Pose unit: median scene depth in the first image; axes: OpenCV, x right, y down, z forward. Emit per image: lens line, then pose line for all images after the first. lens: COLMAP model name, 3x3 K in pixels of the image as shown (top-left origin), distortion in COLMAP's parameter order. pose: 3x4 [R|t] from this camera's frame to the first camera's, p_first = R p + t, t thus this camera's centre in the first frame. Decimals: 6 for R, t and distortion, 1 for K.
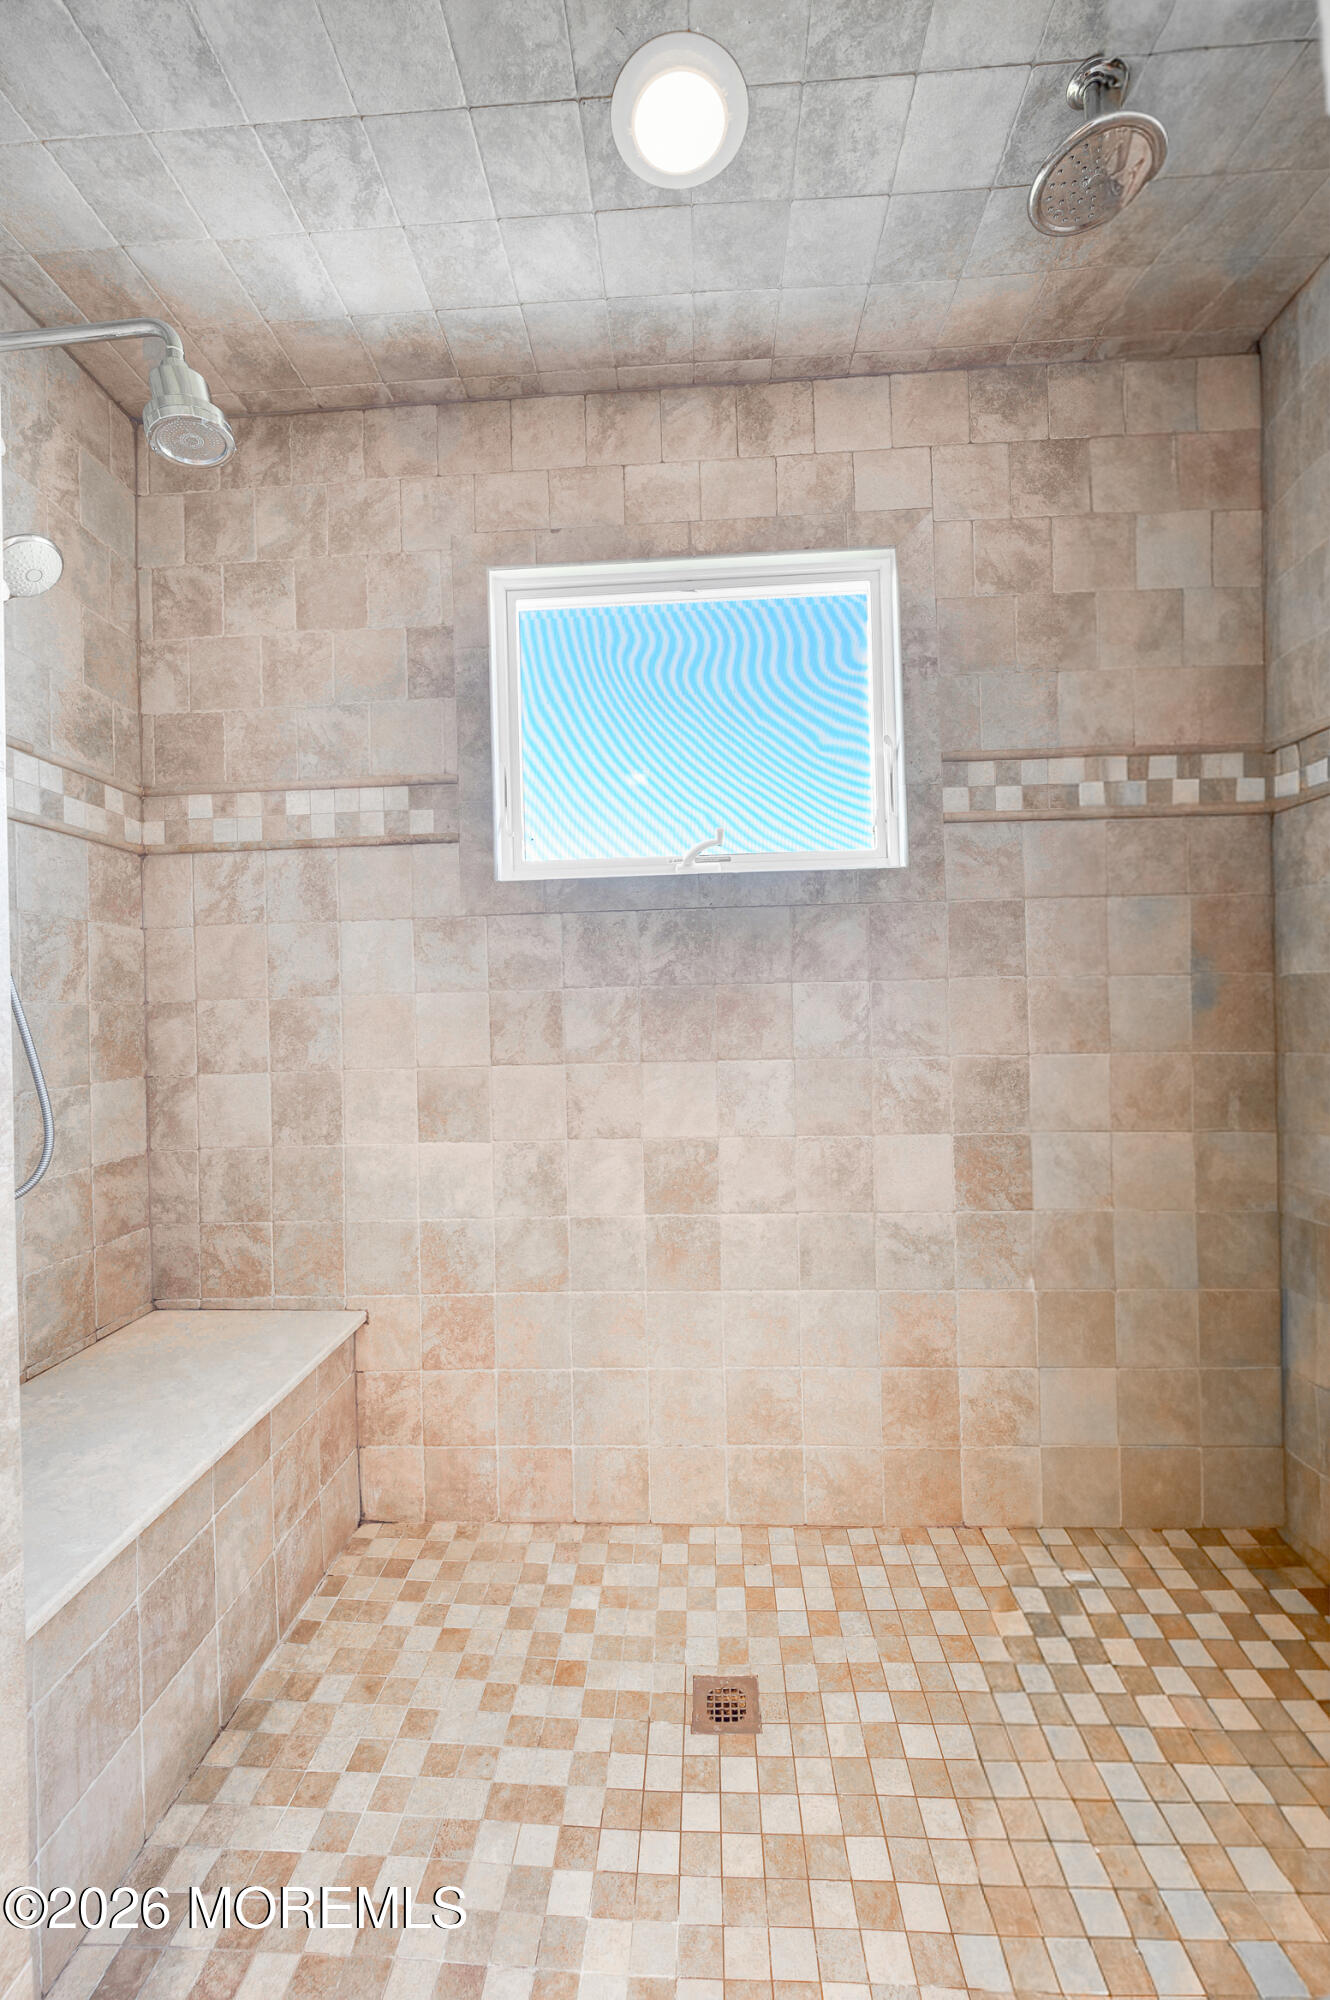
lens RADIAL K [[795.3, 0, 666.7], [0, 795.3, 998.7], [0, 0, 1]] dist [0.002143, 0.000482]
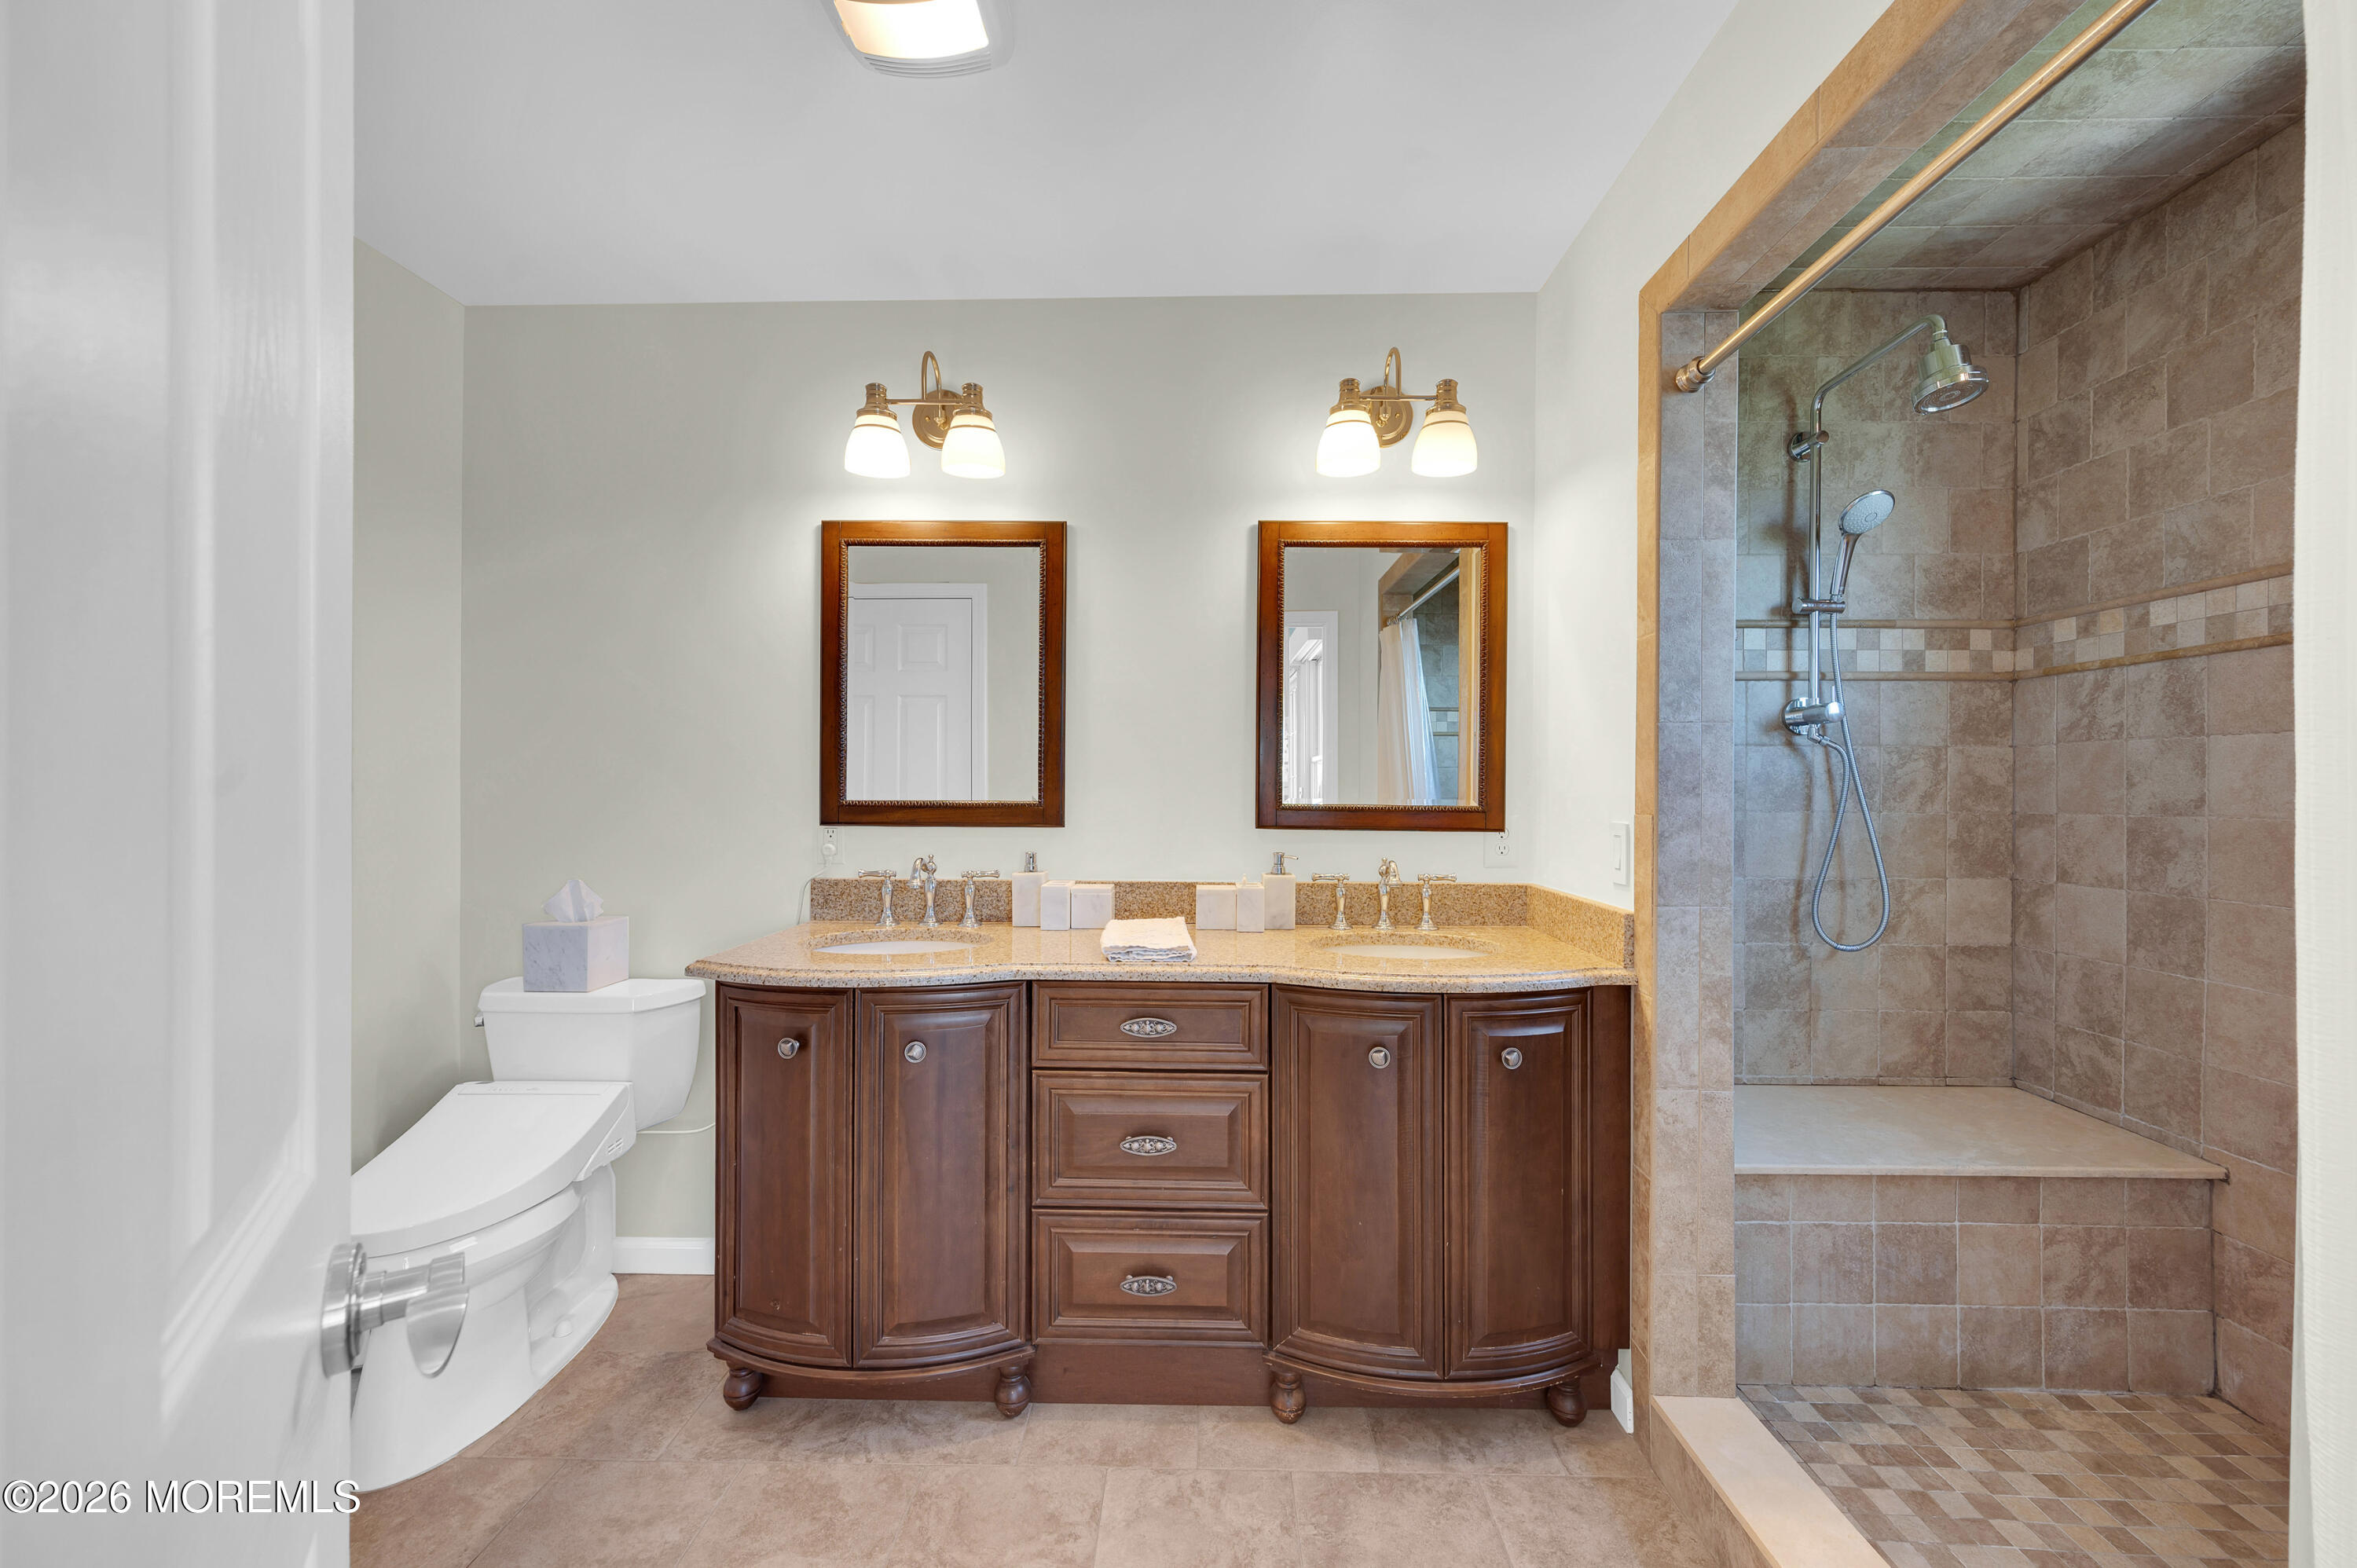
lens RADIAL K [[937.2, 0, 1181.8], [0, 937.2, 781.0], [0, 0, 1]] dist [0.002143, 0.000482]
pose [[0.032489, 0.021954, -0.999231, 0.630264], [0.003441, 0.999750, 0.022077, -0.073208], [0.999466, -0.004156, 0.032405, -0.212957]]
